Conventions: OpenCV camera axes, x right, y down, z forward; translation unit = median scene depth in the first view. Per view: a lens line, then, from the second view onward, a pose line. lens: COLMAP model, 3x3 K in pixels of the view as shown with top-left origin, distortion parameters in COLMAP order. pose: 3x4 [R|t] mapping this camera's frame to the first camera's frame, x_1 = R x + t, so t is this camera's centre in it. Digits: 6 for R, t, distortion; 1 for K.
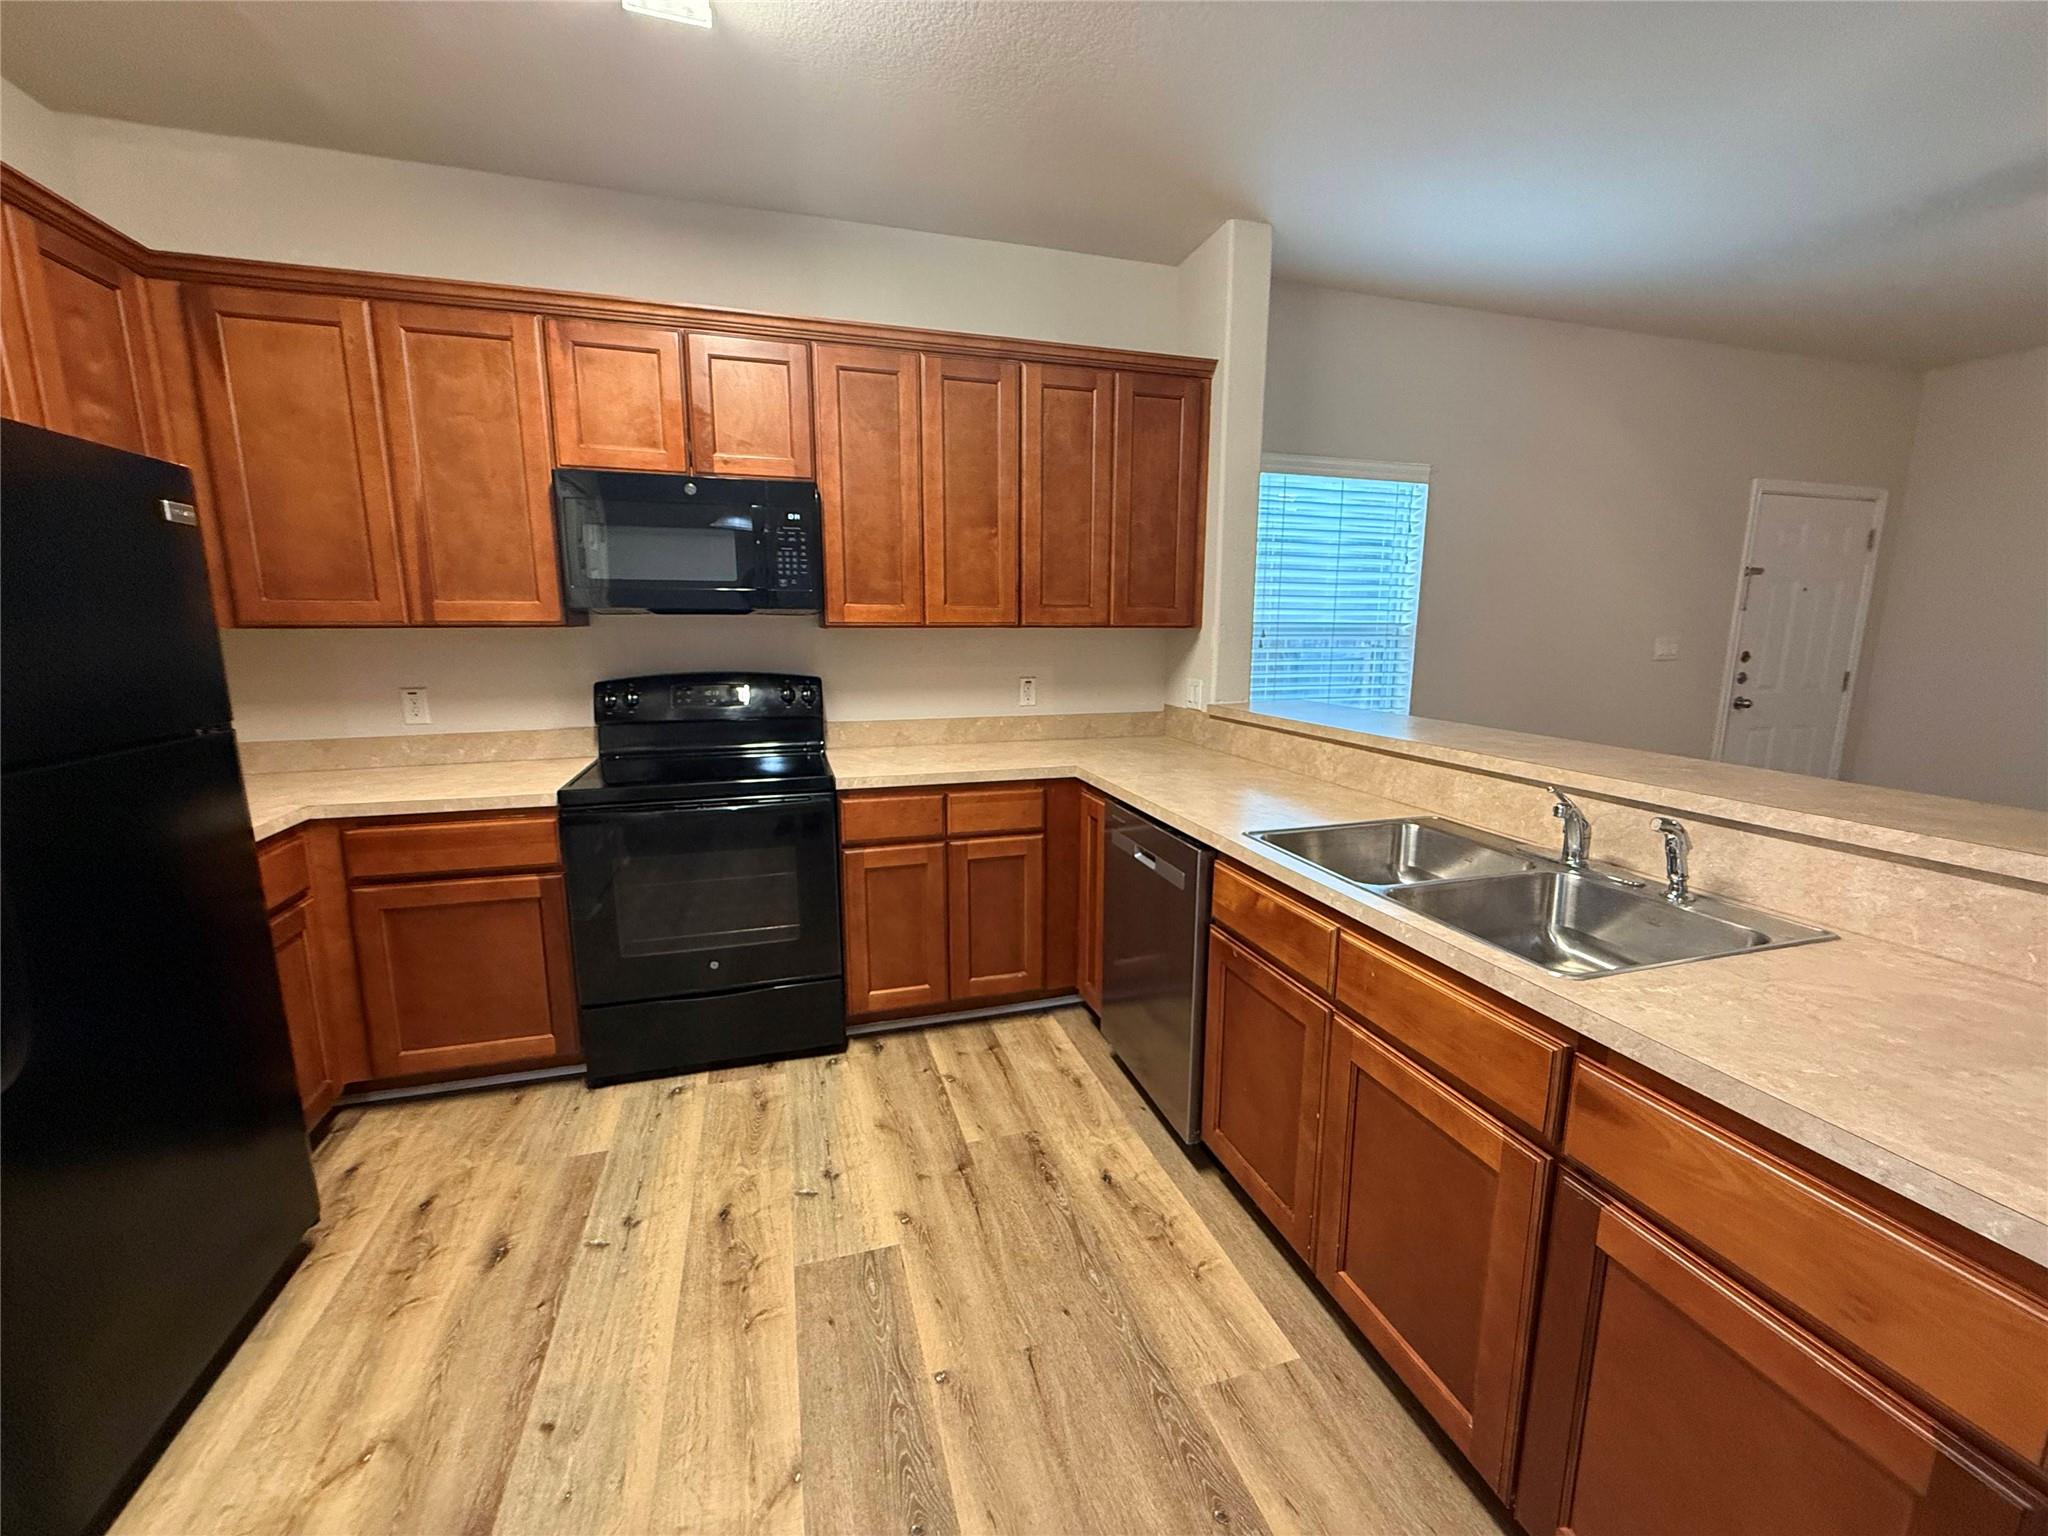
lens RADIAL K [[818.2, 0, 1024.0], [0, 818.2, 768.0], [0, 0, 1]] dist [-0.000320, -0.000013]
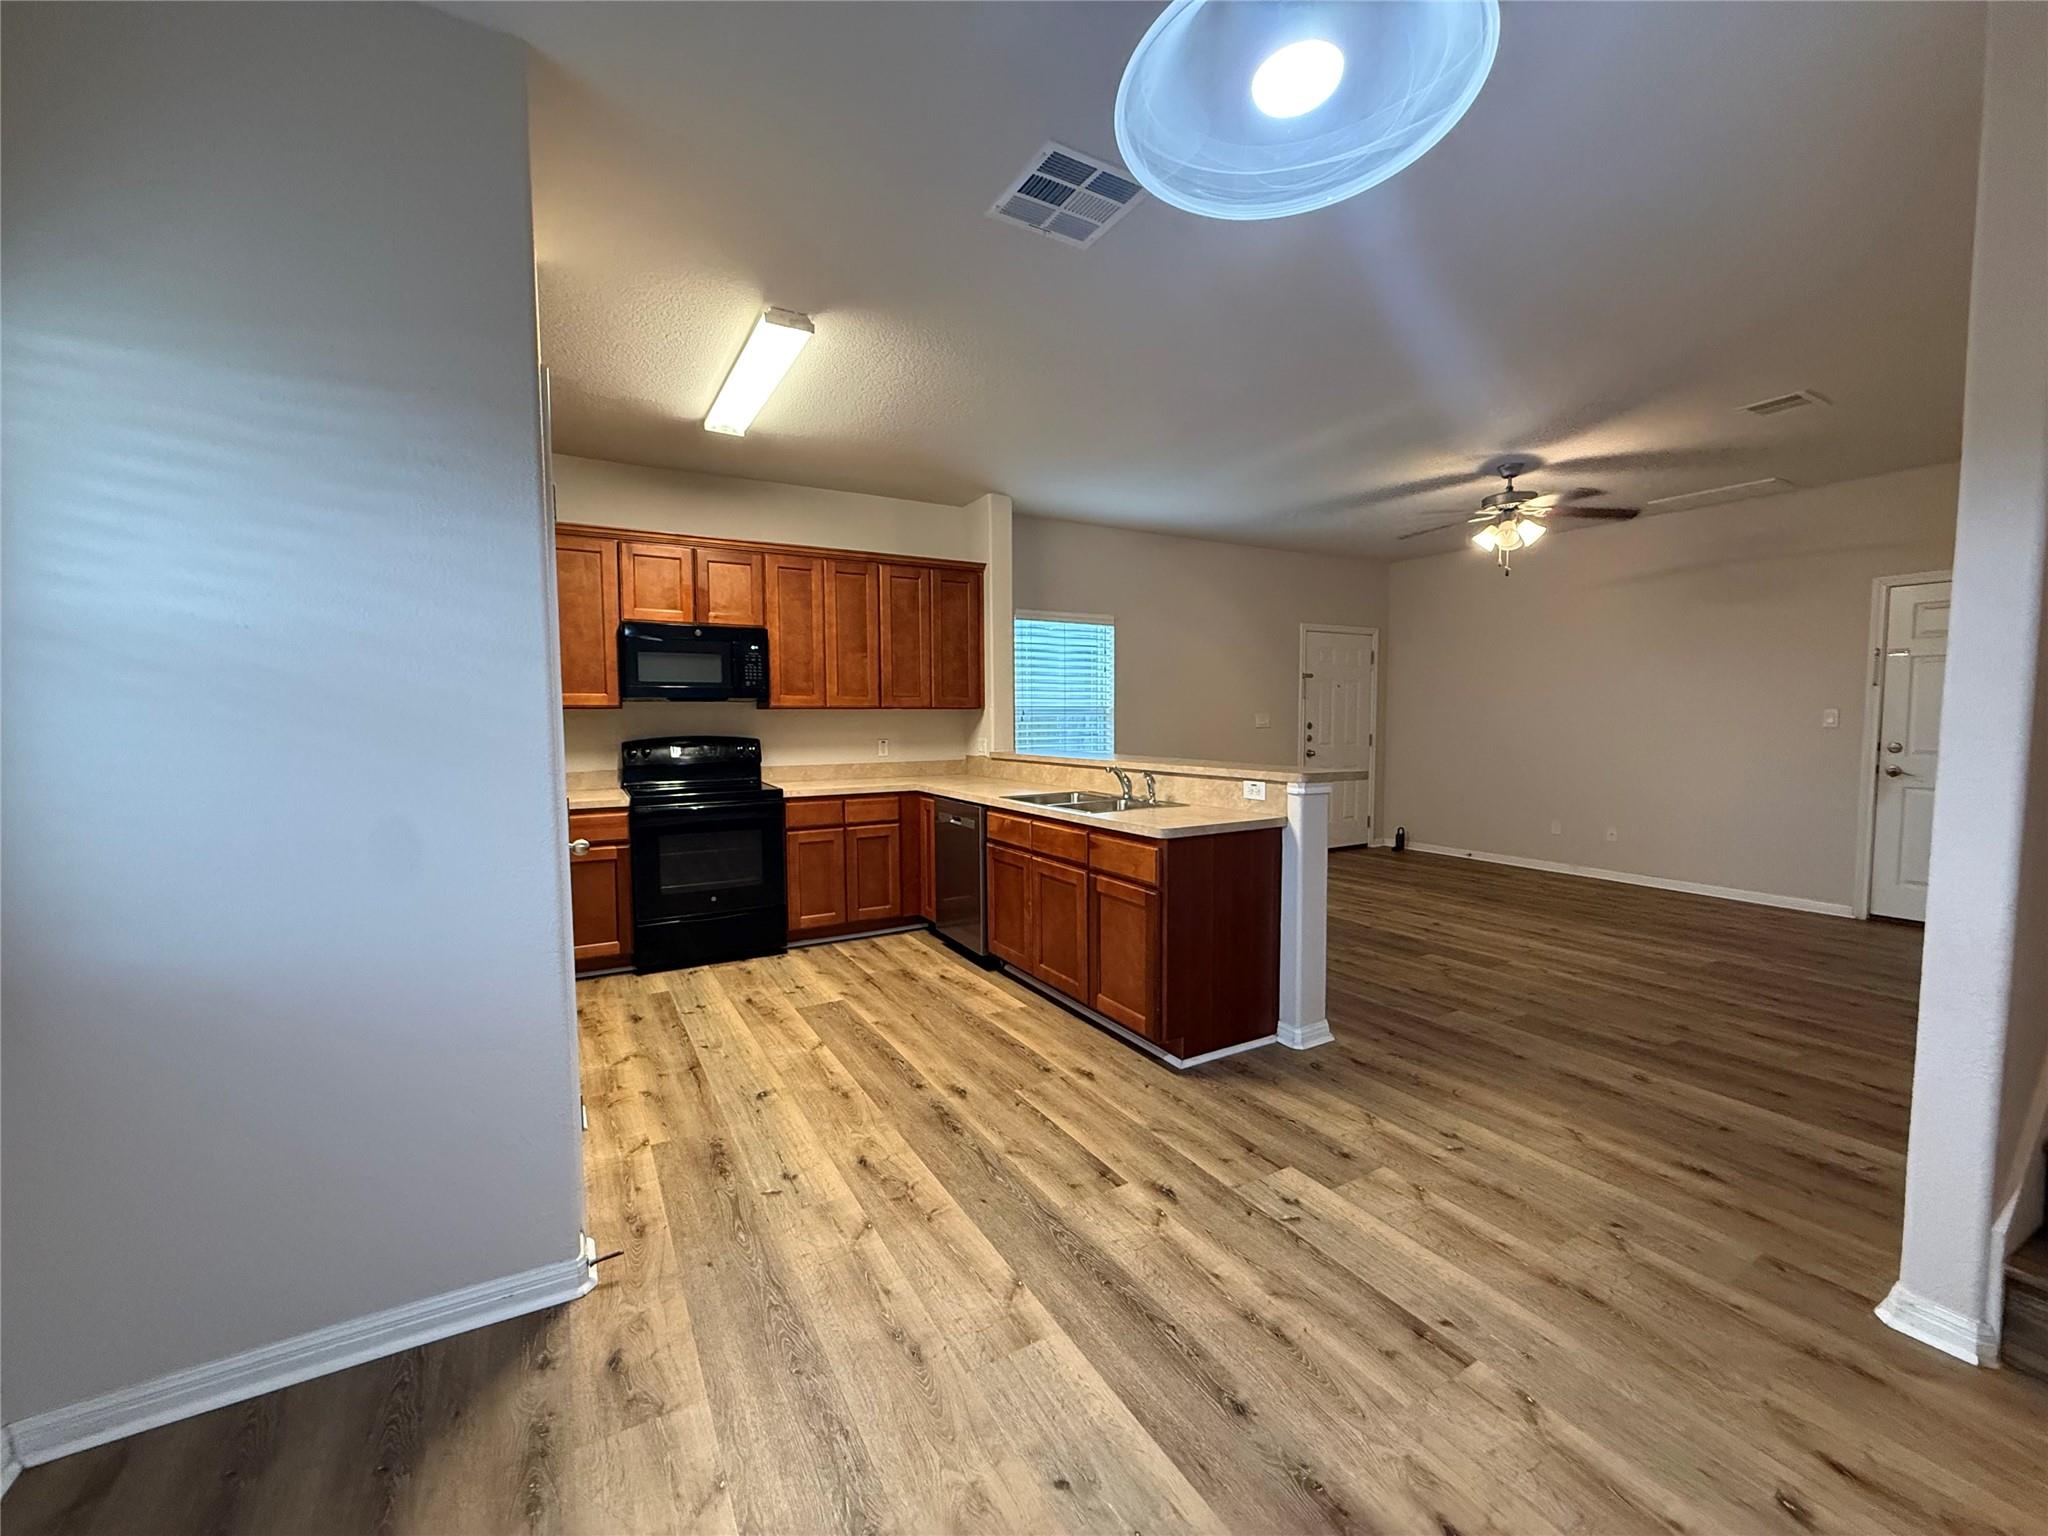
lens RADIAL K [[818.2, 0, 1024.0], [0, 818.2, 768.0], [0, 0, 1]] dist [-0.000320, -0.000013]
pose [[0.974326, -0.022173, 0.224047, -0.111571], [0.047228, 0.993126, -0.107096, 0.171030], [-0.220132, 0.114928, 0.968676, -0.817227]]
